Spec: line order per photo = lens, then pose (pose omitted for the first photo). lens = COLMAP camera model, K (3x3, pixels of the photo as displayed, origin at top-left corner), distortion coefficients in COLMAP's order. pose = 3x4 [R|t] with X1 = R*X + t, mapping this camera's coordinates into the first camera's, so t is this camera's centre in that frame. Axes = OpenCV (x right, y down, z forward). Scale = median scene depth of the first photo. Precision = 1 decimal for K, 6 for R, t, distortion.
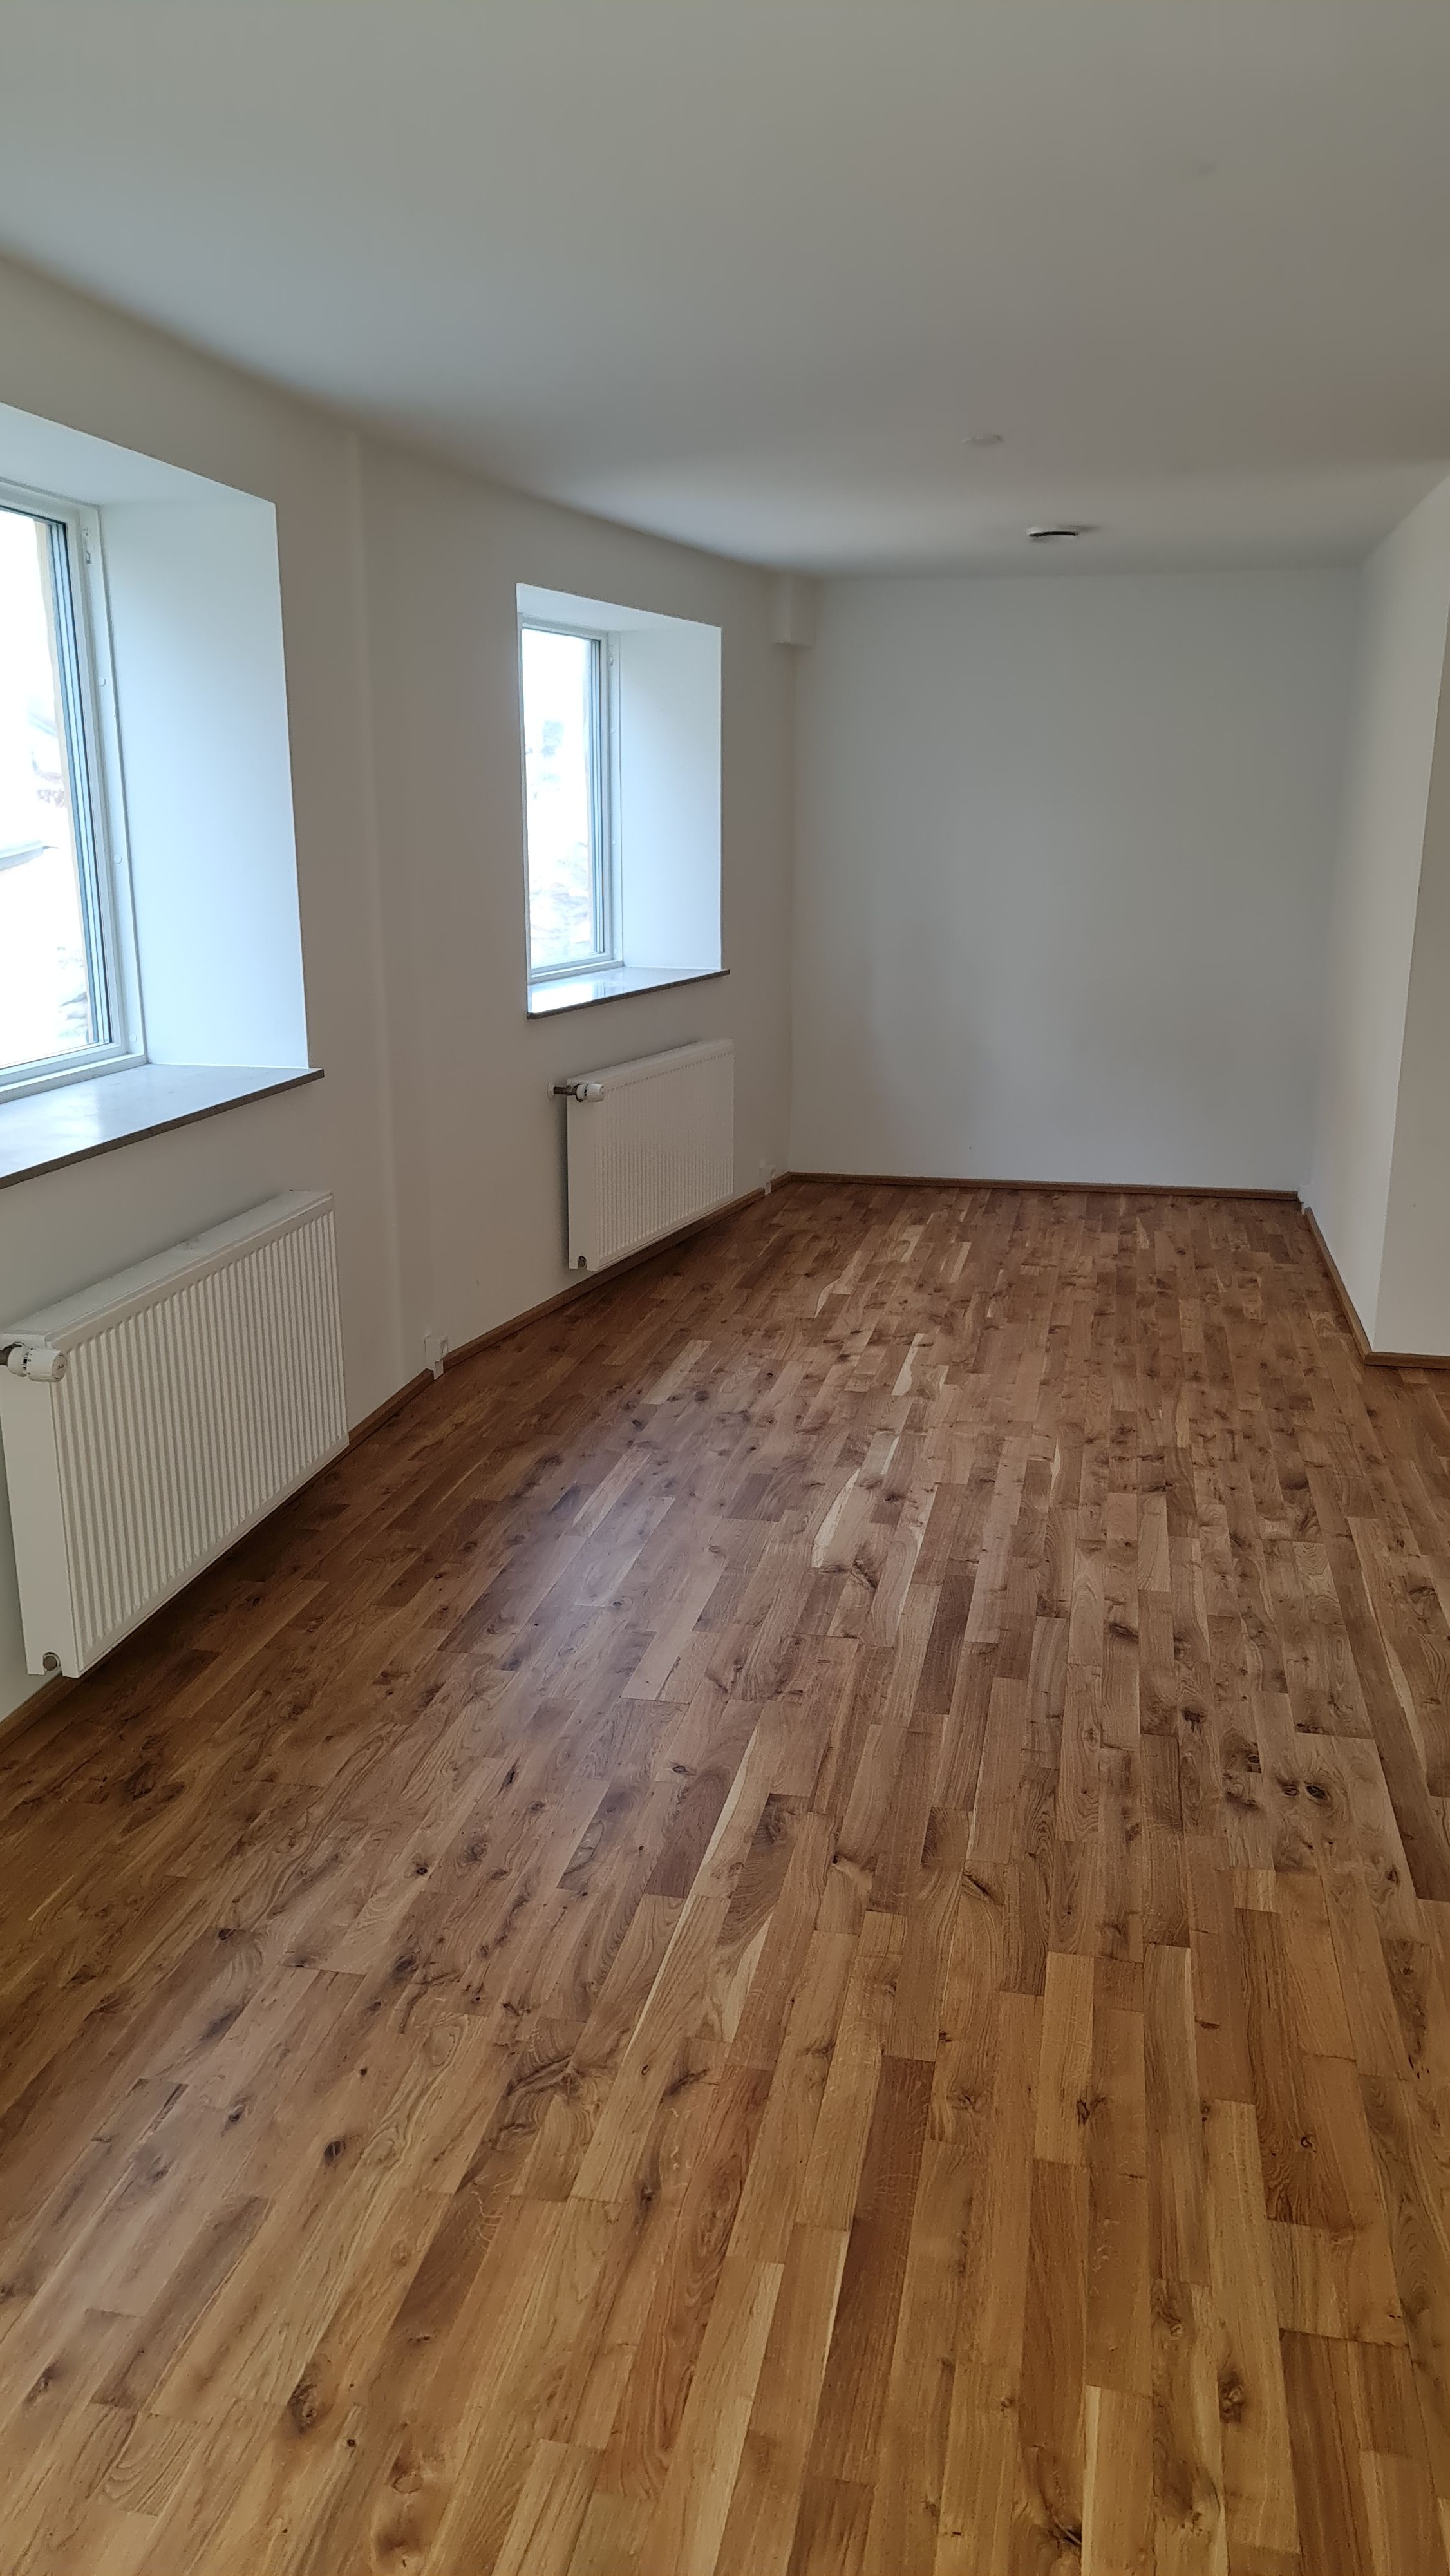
lens RADIAL K [[1874.1, 0, 723.6], [0, 1874.1, 1307.6], [0, 0, 1]] dist [0.069068, -0.040264]
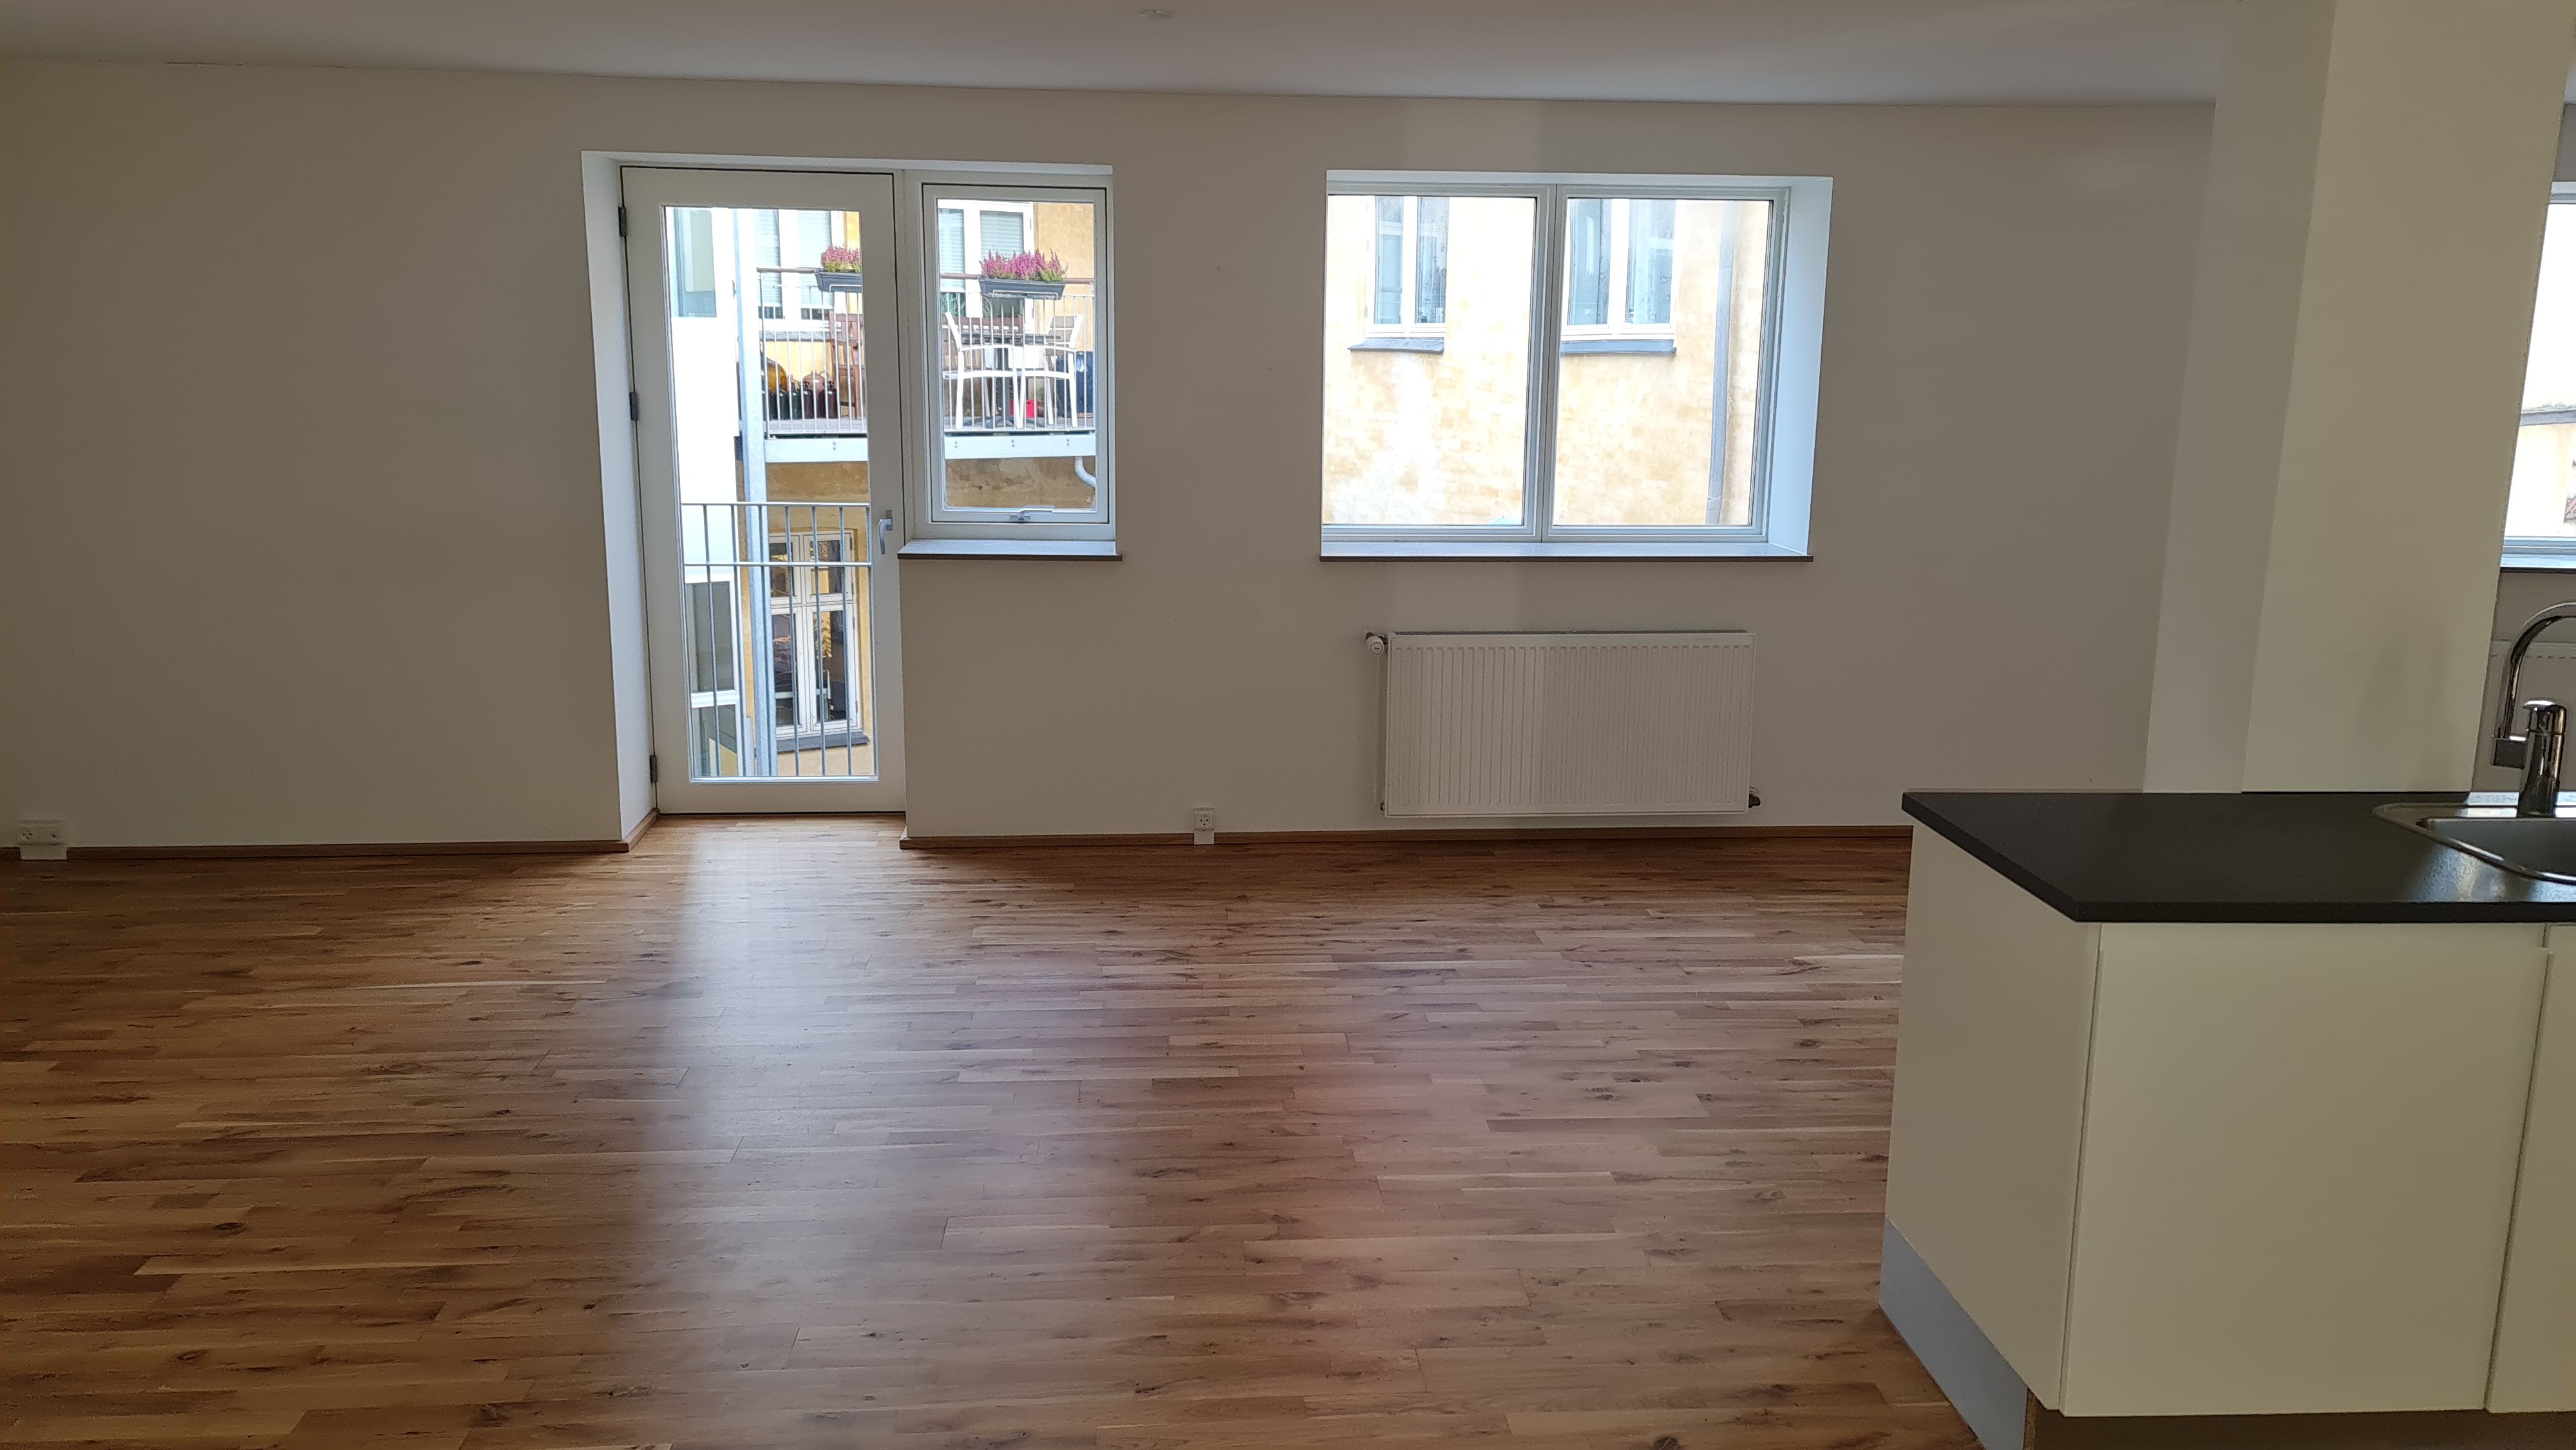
lens RADIAL K [[1874.1, 0, 1297.5], [0, 1874.1, 689.9], [0, 0, 1]] dist [0.069068, -0.040264]
pose [[0.273860, 0.175369, -0.945646, 0.885099], [-0.261872, 0.959683, 0.102134, -0.062427], [0.925432, 0.219668, 0.308743, 0.189305]]
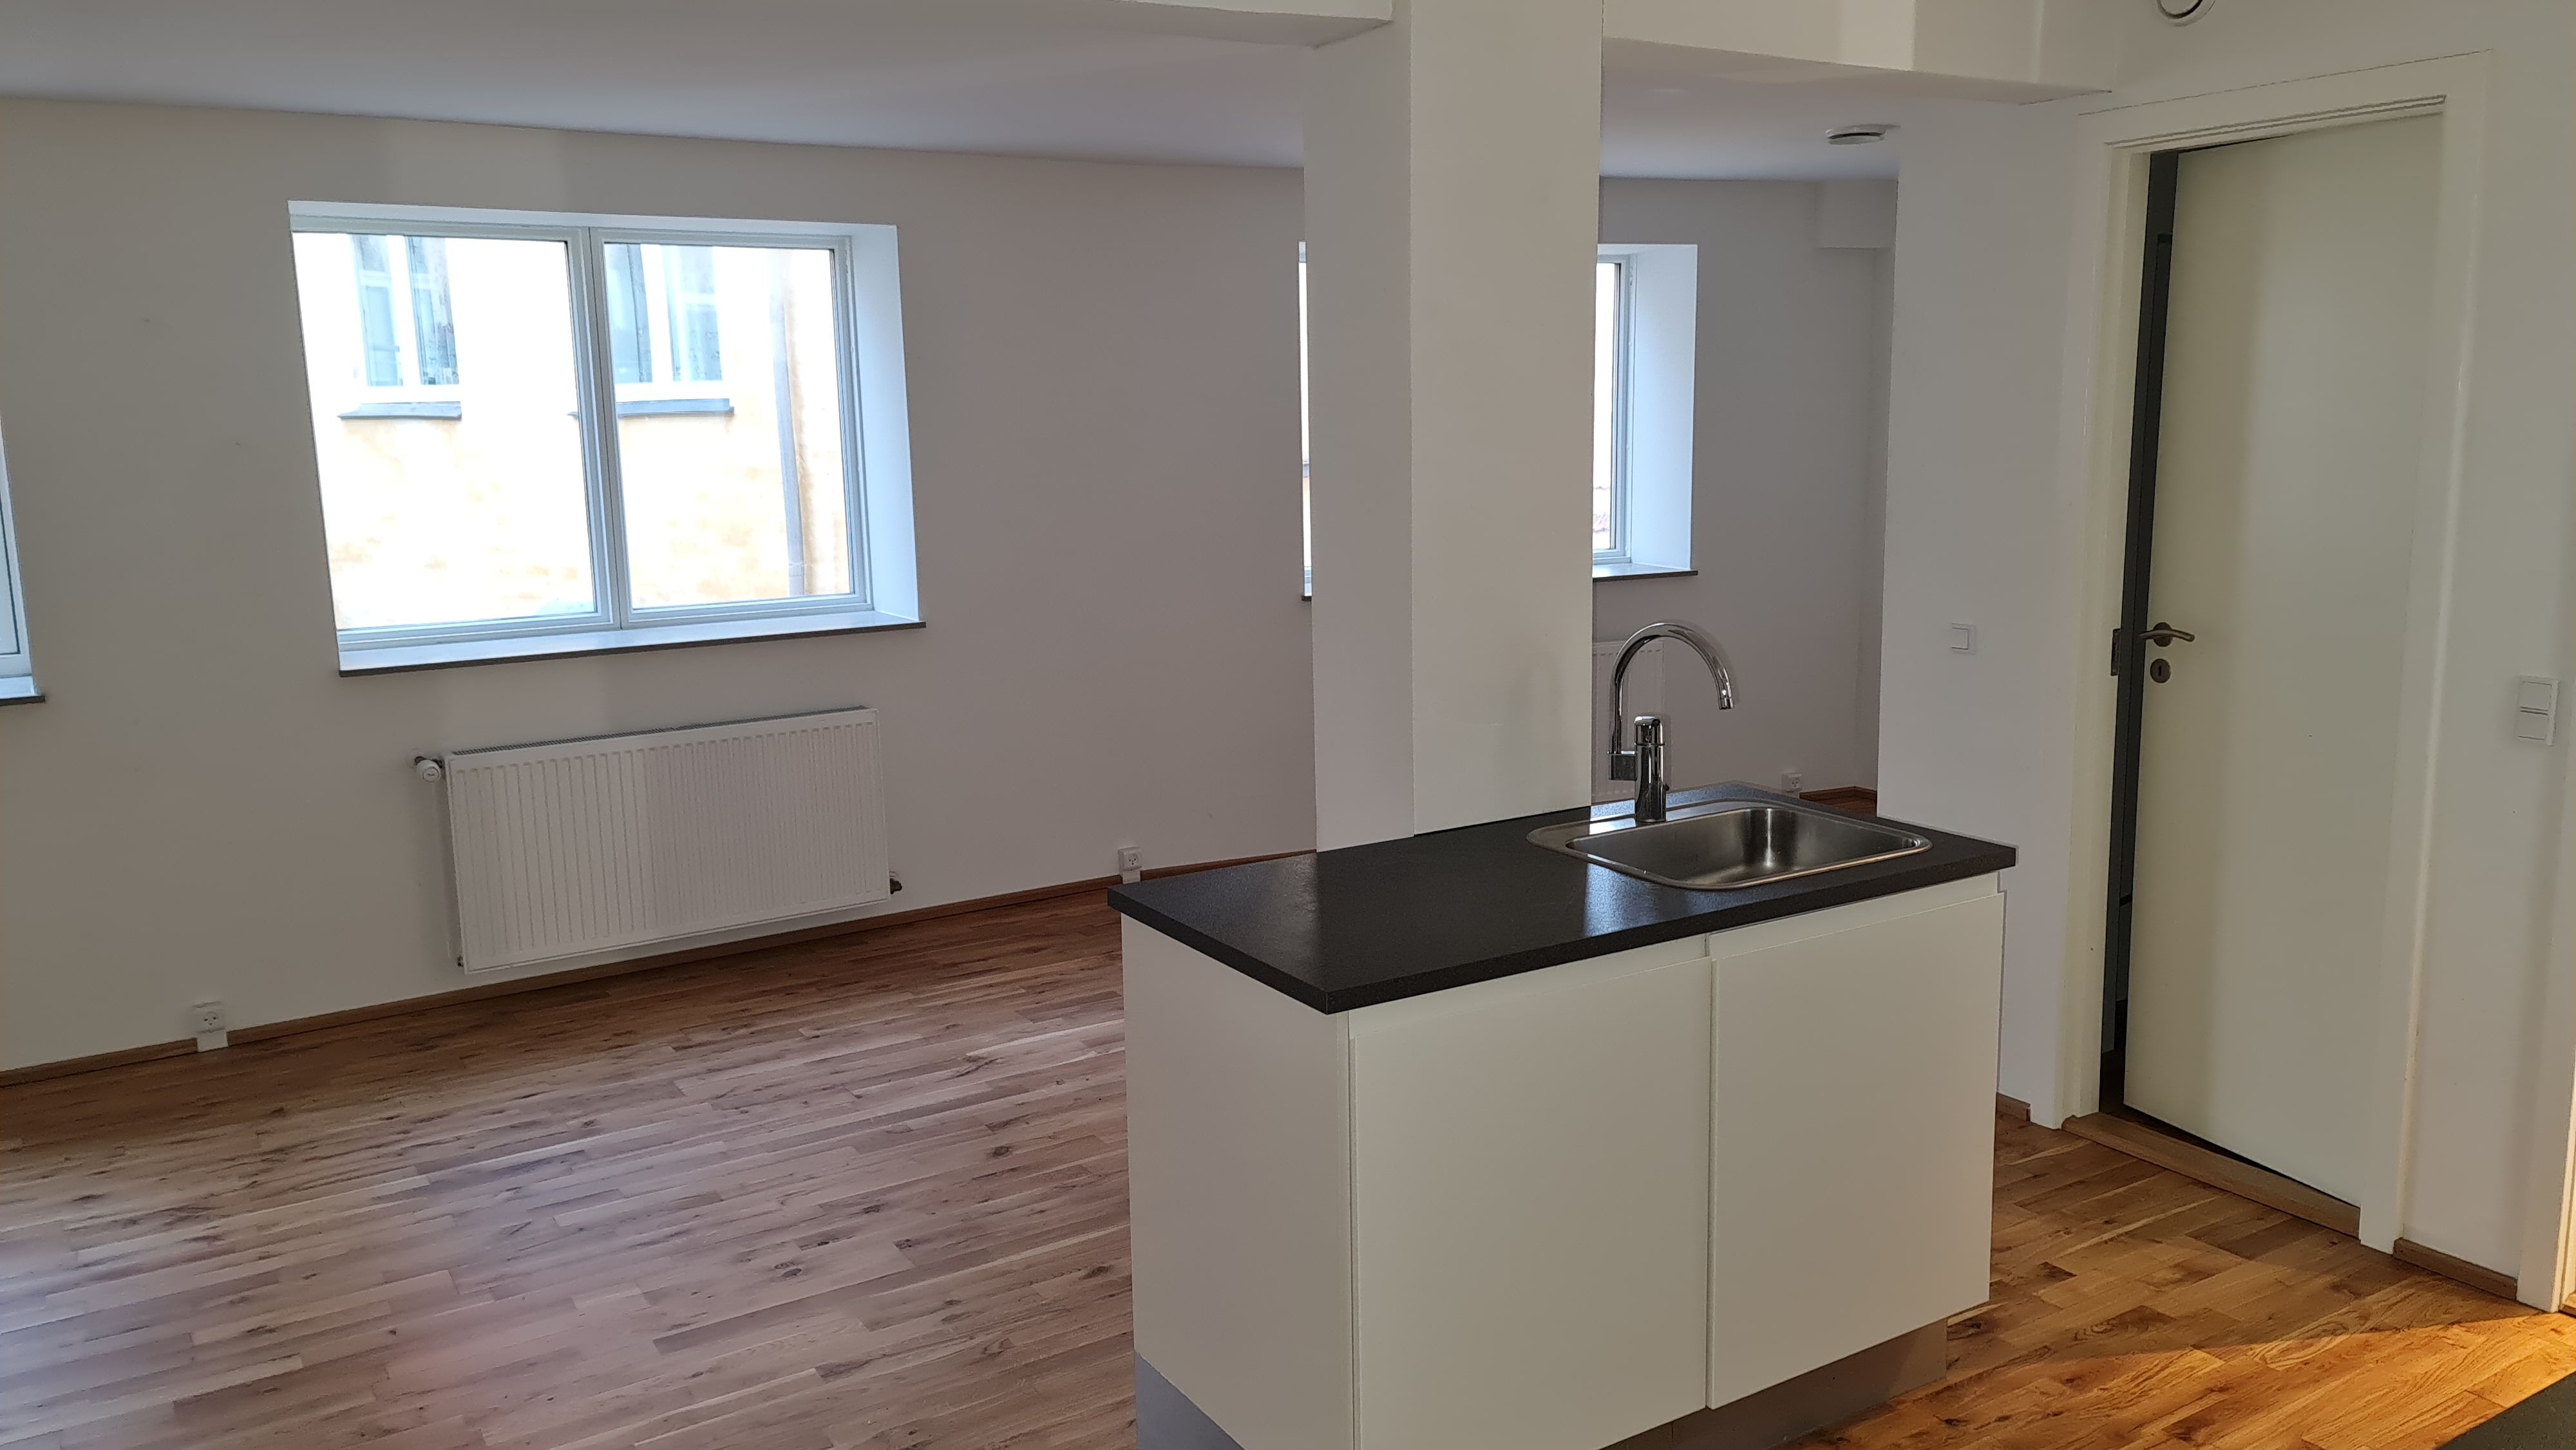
lens RADIAL K [[1874.1, 0, 1284.4], [0, 1874.1, 701.8], [0, 0, 1]] dist [0.069068, -0.040264]
pose [[0.692238, 0.100238, -0.714674, 0.793153], [-0.167125, 0.985652, -0.023634, -0.069082], [0.702051, 0.135801, 0.699058, 0.208766]]
